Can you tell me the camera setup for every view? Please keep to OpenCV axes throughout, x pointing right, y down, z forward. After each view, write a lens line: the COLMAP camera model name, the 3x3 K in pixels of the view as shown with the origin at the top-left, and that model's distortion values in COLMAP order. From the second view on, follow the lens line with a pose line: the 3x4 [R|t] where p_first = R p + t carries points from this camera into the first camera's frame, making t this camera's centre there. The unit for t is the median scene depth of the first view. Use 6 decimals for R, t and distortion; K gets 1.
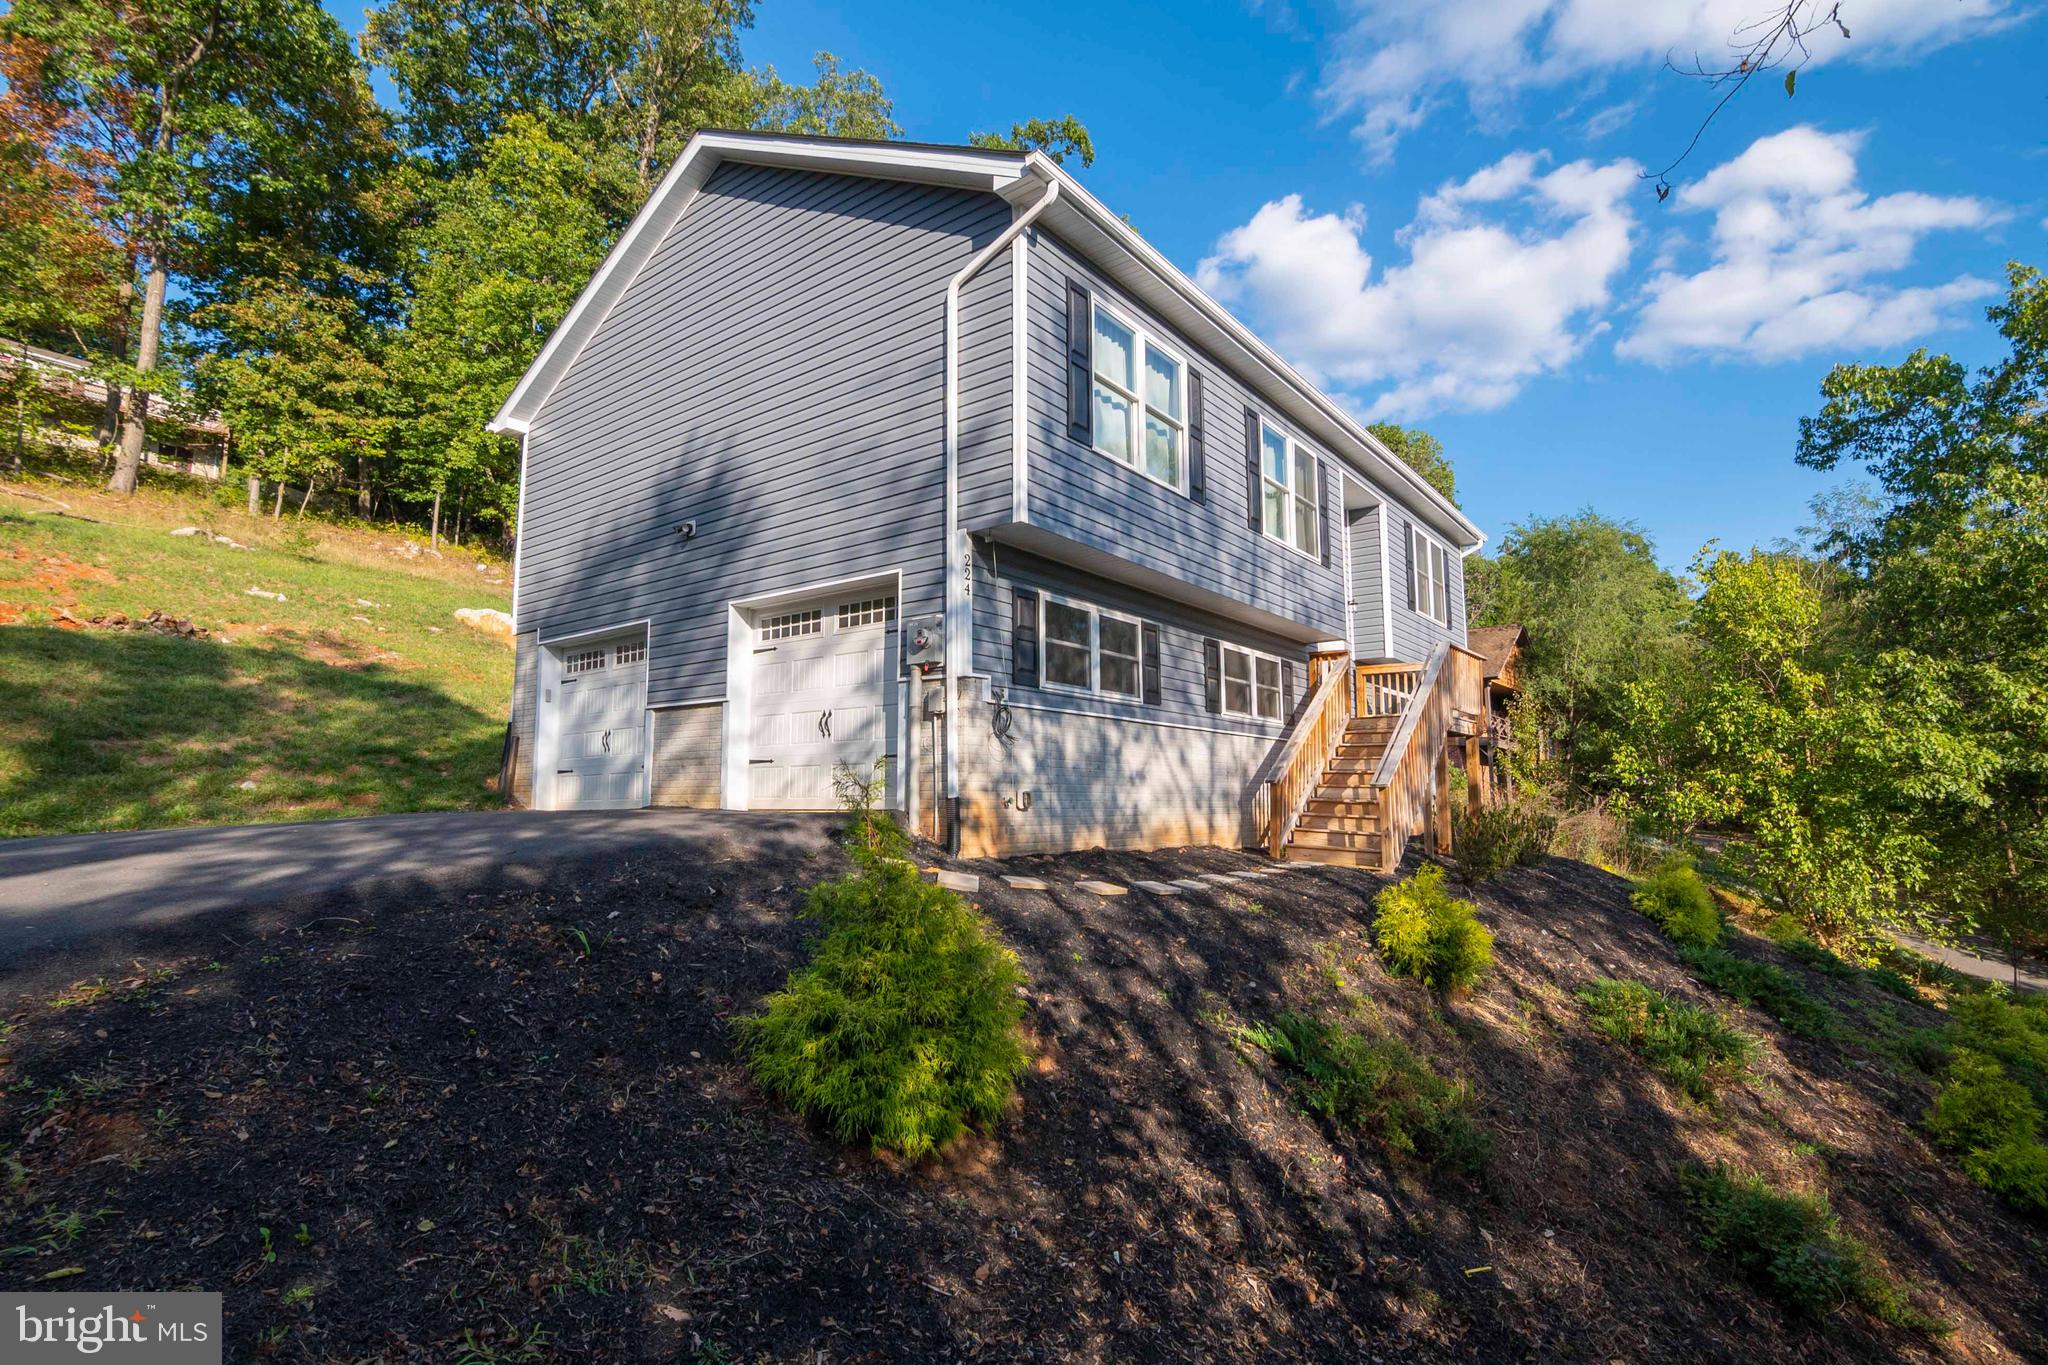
lens RADIAL K [[972.5, 0, 1024.0], [0, 972.5, 682.5], [0, 0, 1]] dist [-0.000835, -0.025018]
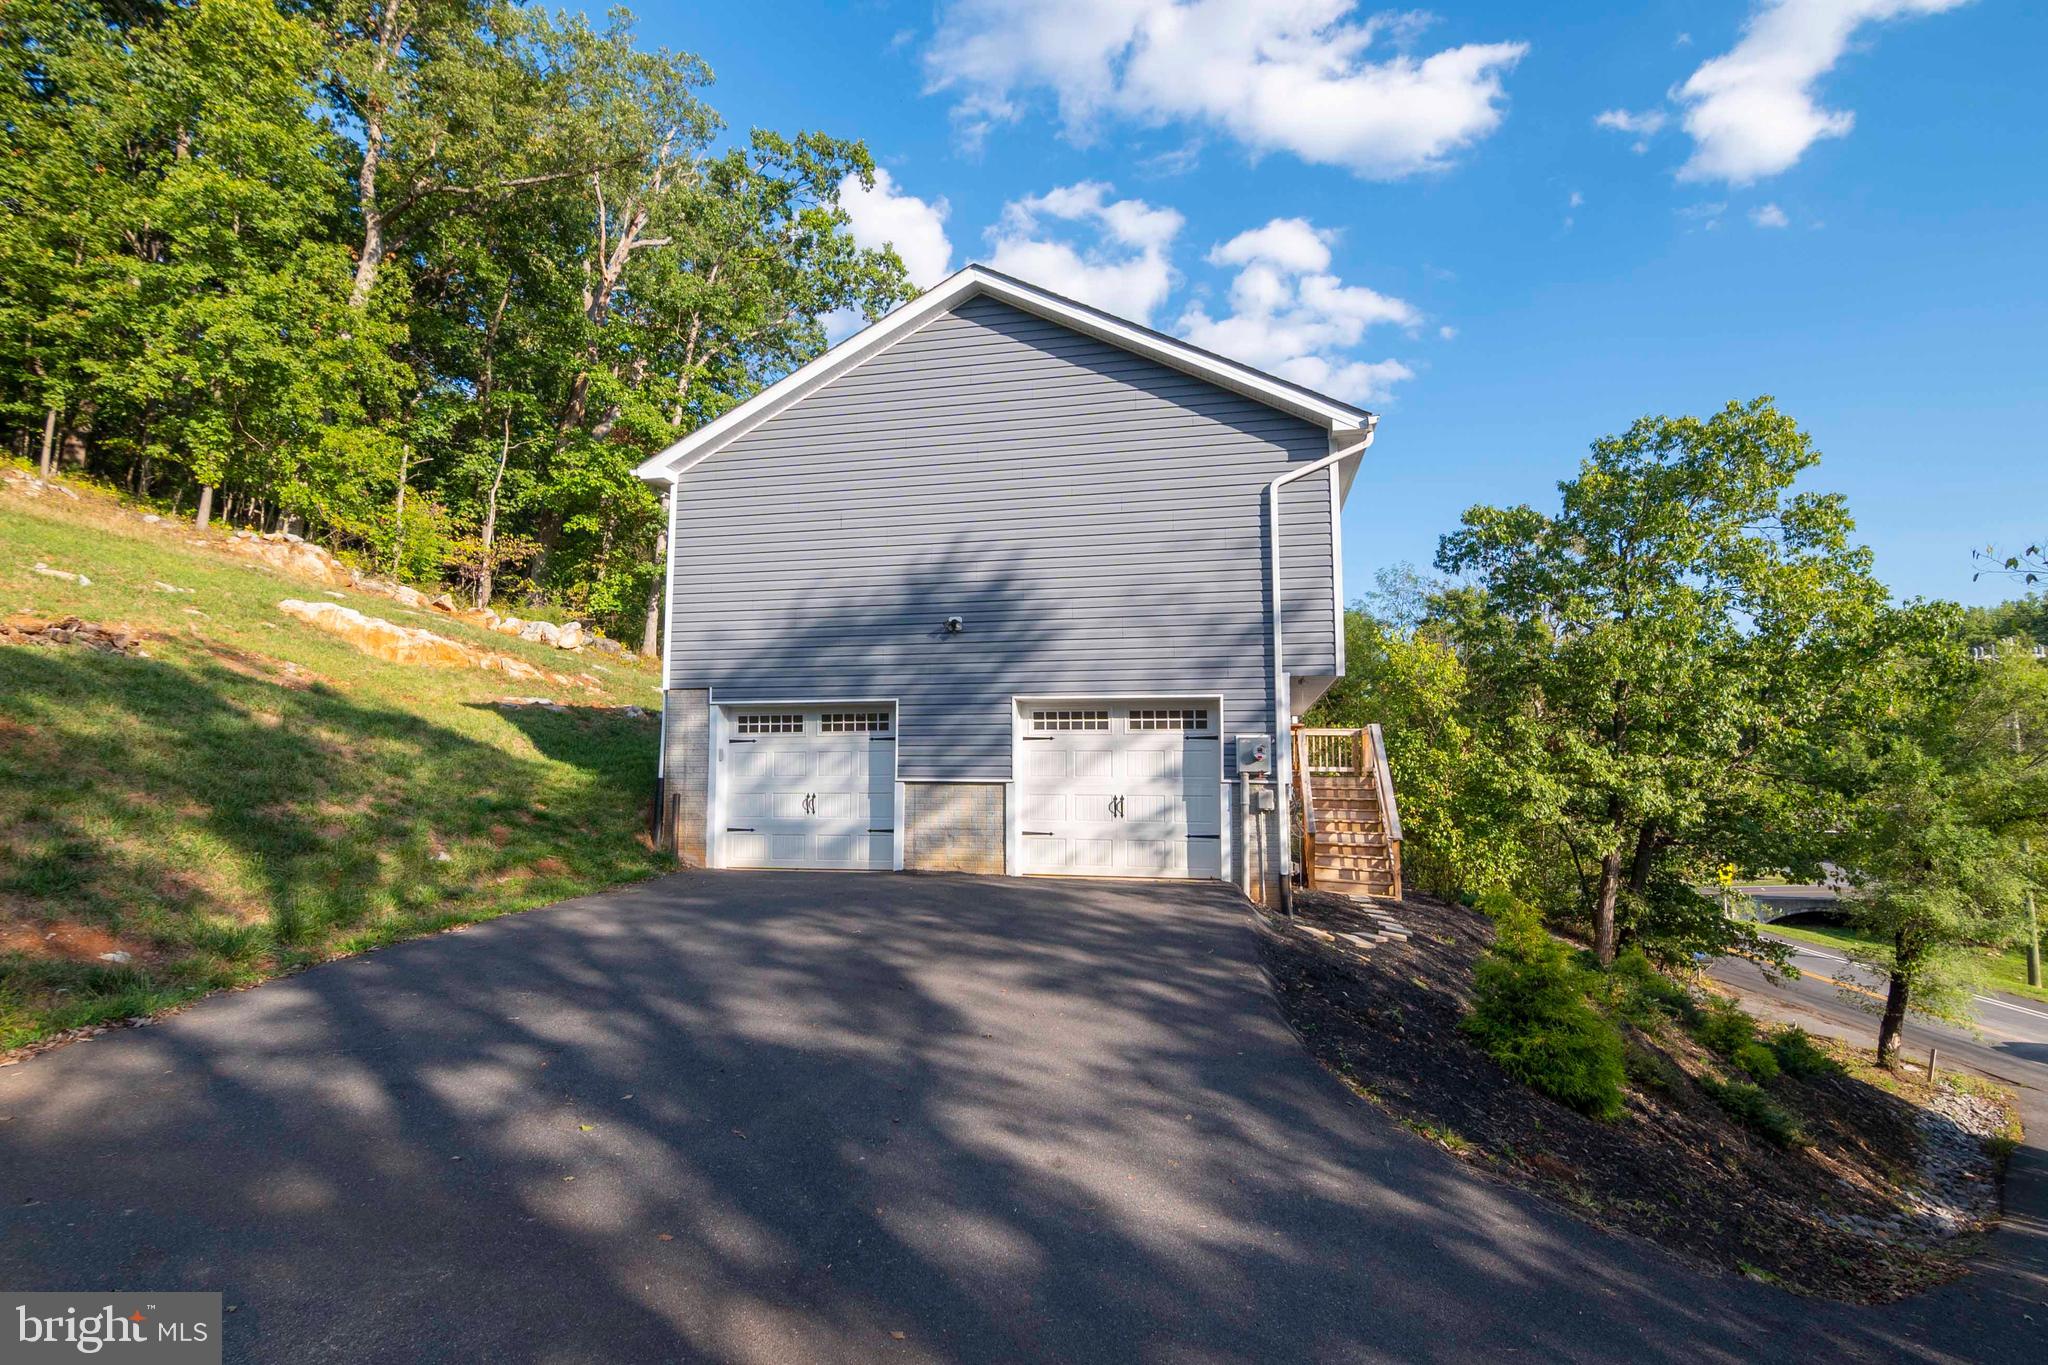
lens RADIAL K [[1008.4, 0, 1012.9], [0, 1008.4, 692.1], [0, 0, 1]] dist [-0.026762, 0.005353]
pose [[0.906106, 0.043555, 0.420803, -0.809468], [-0.058729, 0.998005, 0.023163, -0.115445], [-0.418954, -0.045701, 0.906856, -0.087749]]
